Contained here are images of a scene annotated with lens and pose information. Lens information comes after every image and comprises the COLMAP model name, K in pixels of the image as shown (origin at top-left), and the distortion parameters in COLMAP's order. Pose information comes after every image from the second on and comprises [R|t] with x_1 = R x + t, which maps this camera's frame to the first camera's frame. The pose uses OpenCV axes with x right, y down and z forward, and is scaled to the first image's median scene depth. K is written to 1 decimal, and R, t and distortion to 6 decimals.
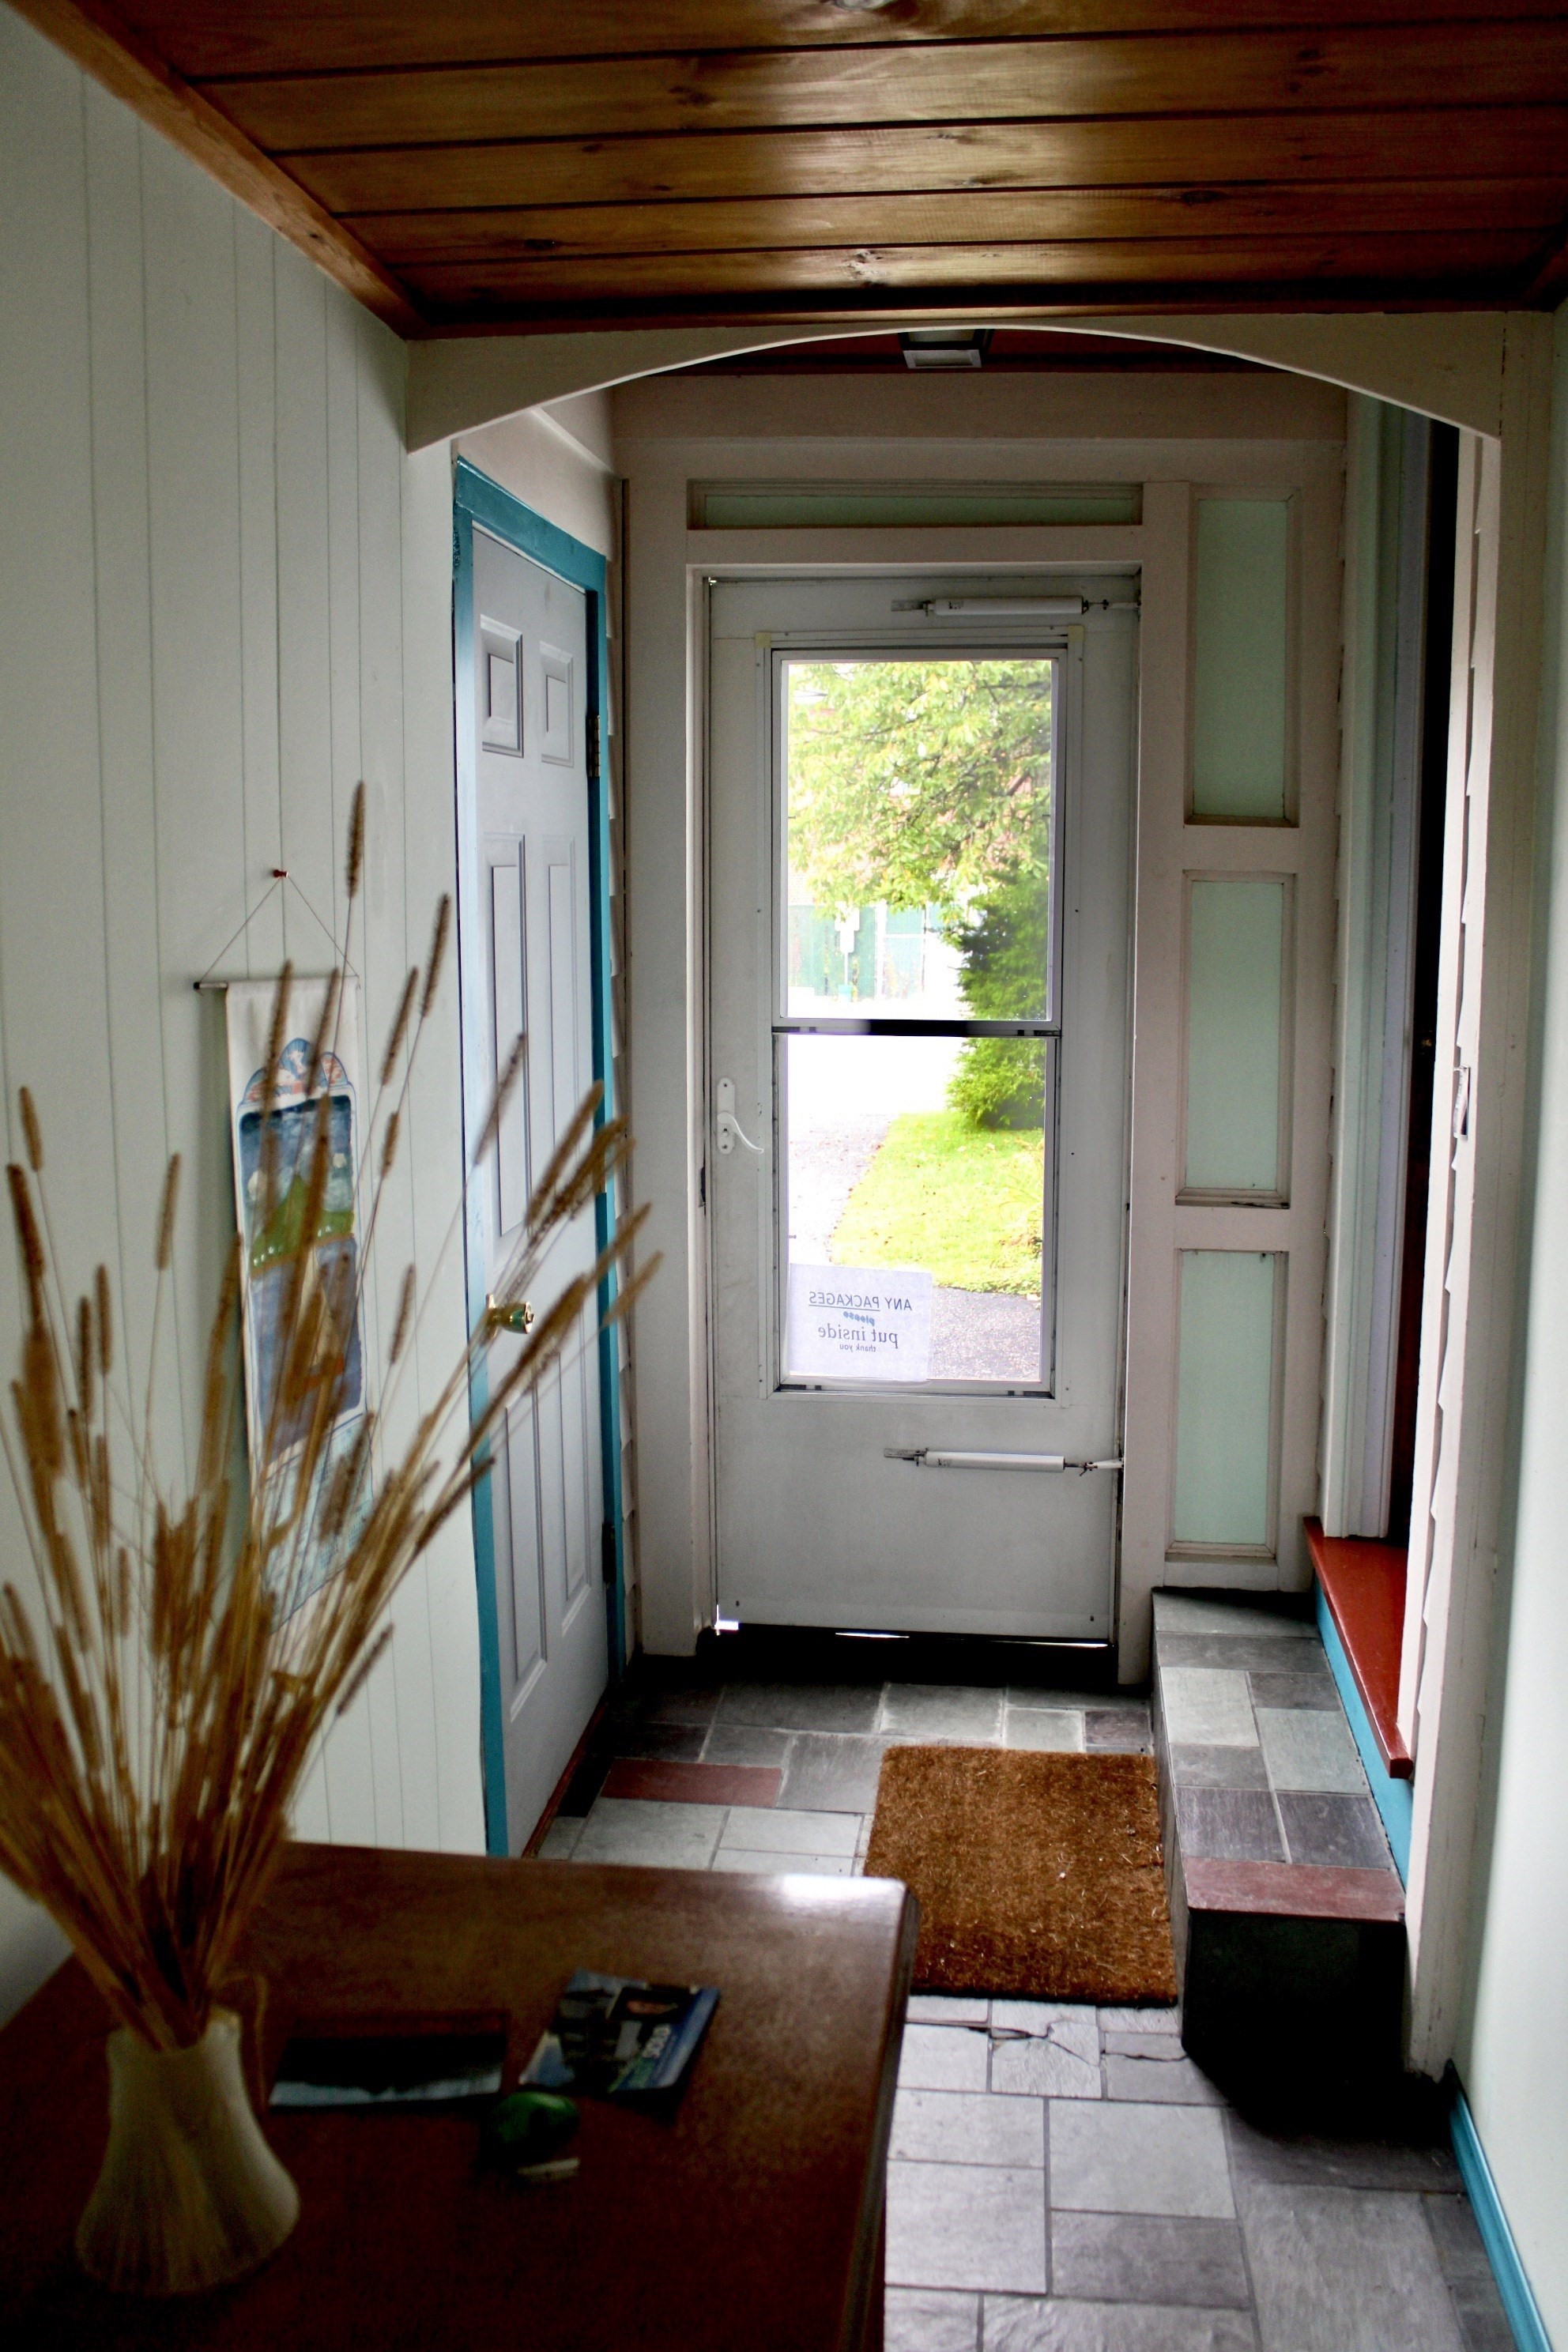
lens RADIAL K [[2037.0, 0, 784.0], [0, 2037.0, 1176.0], [0, 0, 1]] dist [0.000503, -0.000679]
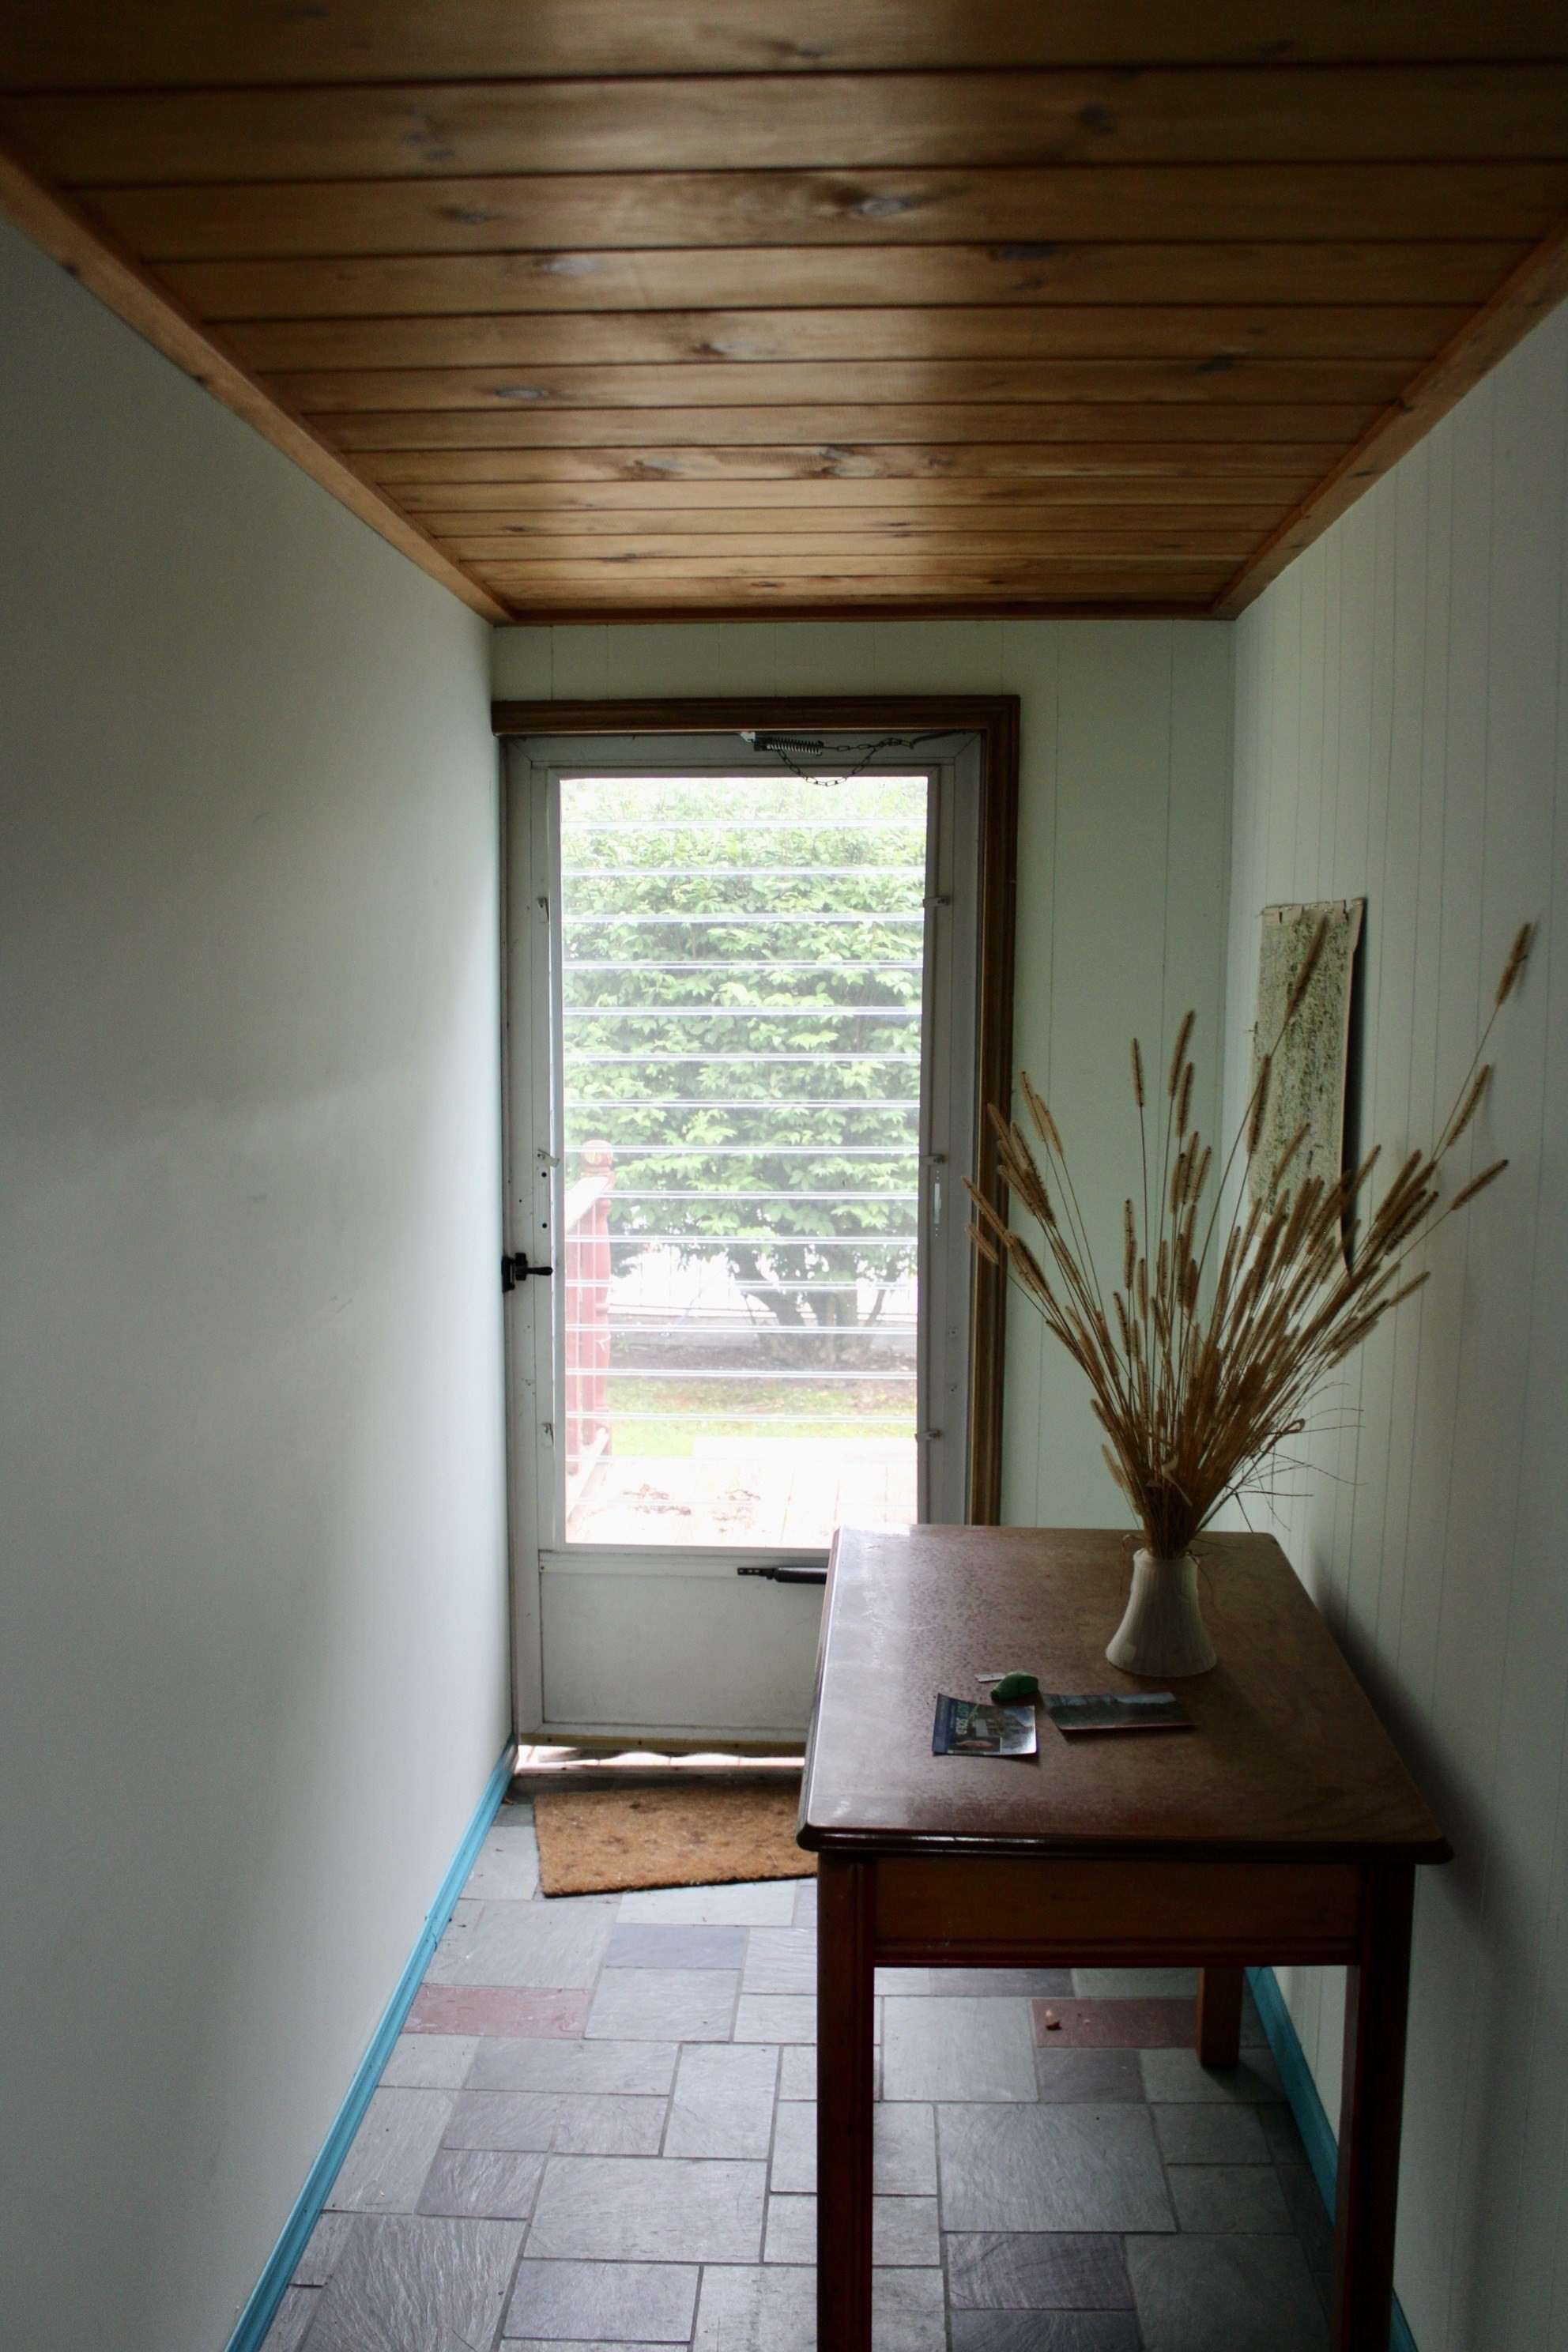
lens RADIAL K [[2037.0, 0, 784.0], [0, 2037.0, 1176.0], [0, 0, 1]] dist [0.000503, -0.000679]
pose [[-0.997721, -0.000121, -0.067470, 0.145125], [-0.017239, 0.967264, 0.253187, -0.308478], [0.065230, 0.253773, -0.965062, 1.917362]]
